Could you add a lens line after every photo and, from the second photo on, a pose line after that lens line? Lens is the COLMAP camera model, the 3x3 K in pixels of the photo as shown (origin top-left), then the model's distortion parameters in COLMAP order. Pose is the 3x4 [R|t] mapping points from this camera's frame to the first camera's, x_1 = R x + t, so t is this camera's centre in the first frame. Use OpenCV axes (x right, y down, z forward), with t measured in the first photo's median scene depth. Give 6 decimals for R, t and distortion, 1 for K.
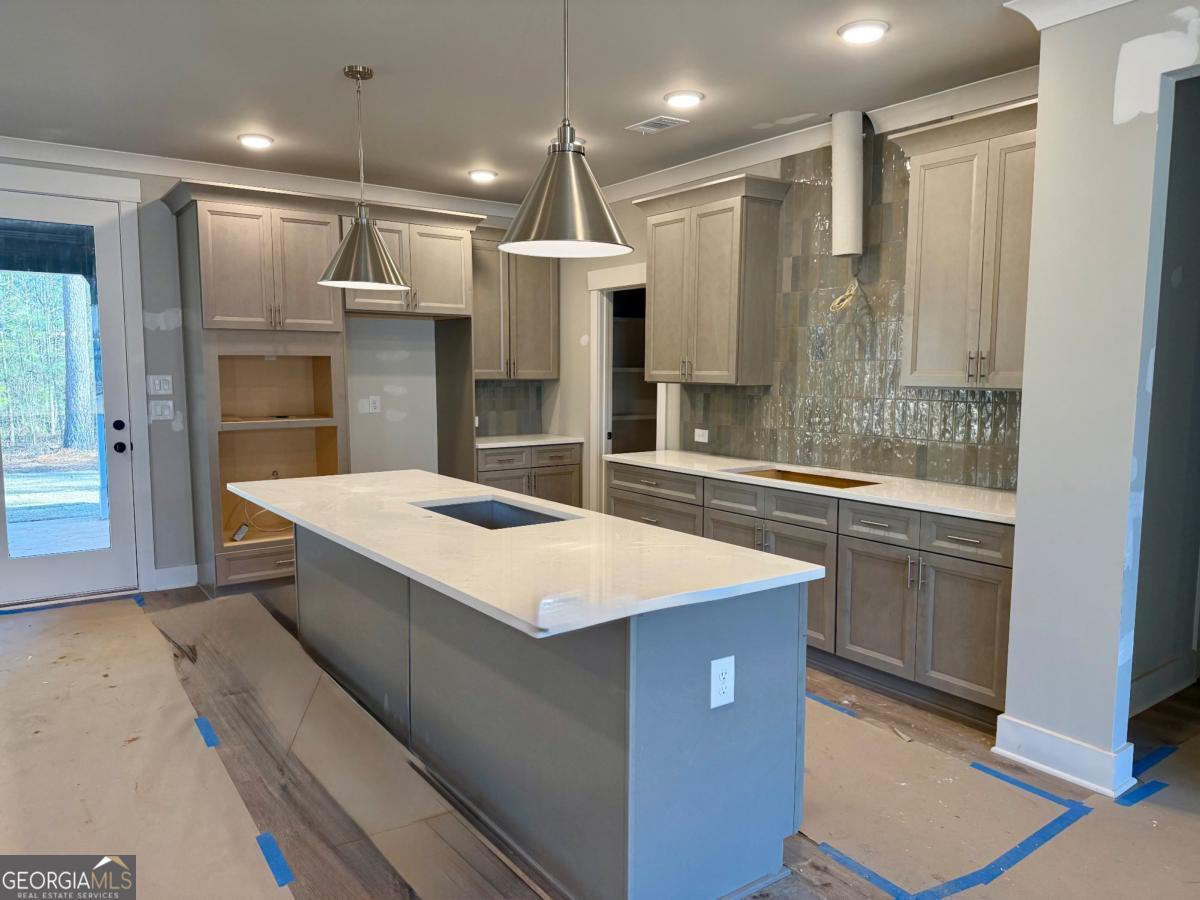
lens RADIAL K [[827.0, 0, 603.0], [0, 827.0, 454.0], [0, 0, 1]] dist [0.005836, -0.000213]
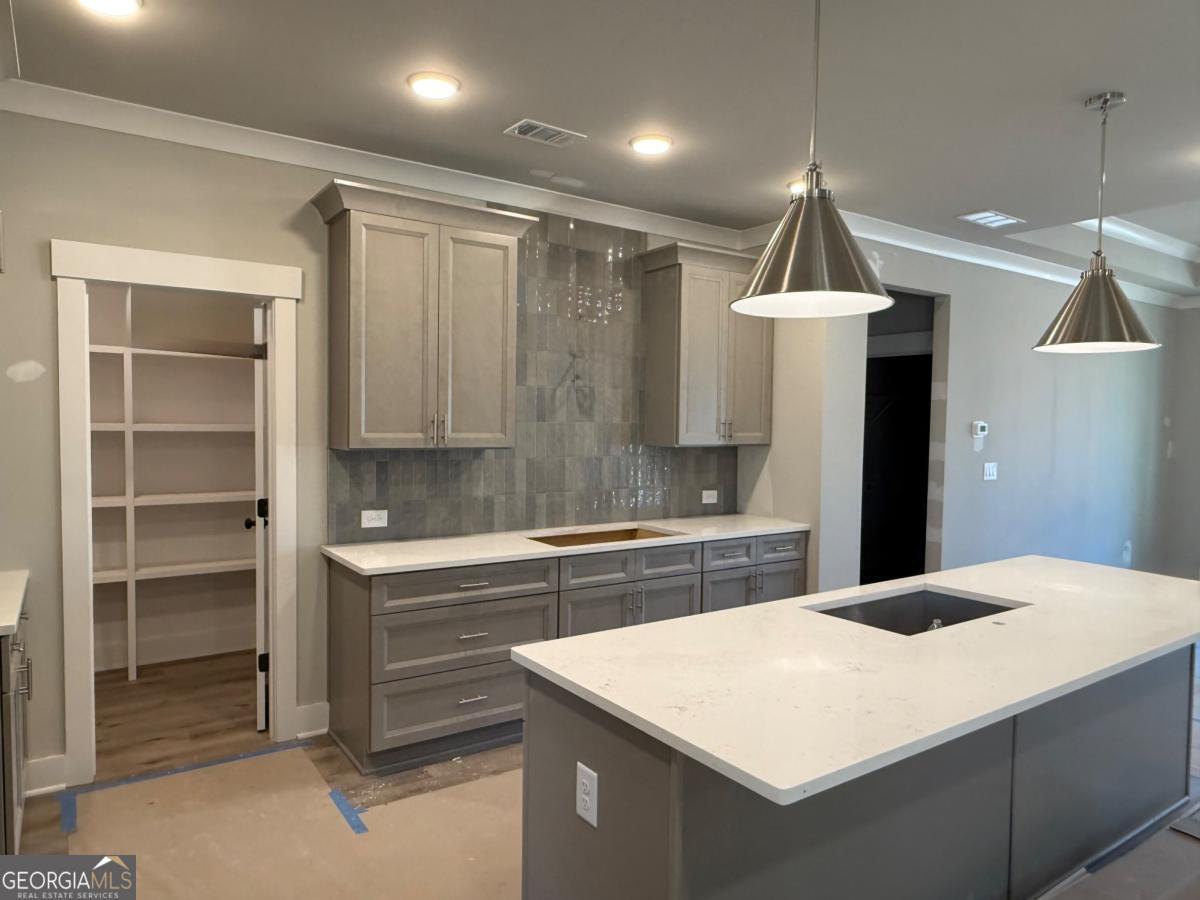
lens RADIAL K [[773.3, 0, 601.6], [0, 773.3, 448.2], [0, 0, 1]] dist [0.000934, -0.000804]
pose [[0.008554, -0.052814, 0.998568, -0.638491], [0.079775, 0.995457, 0.051966, -0.117422], [-0.996776, 0.079216, 0.012728, 0.872068]]
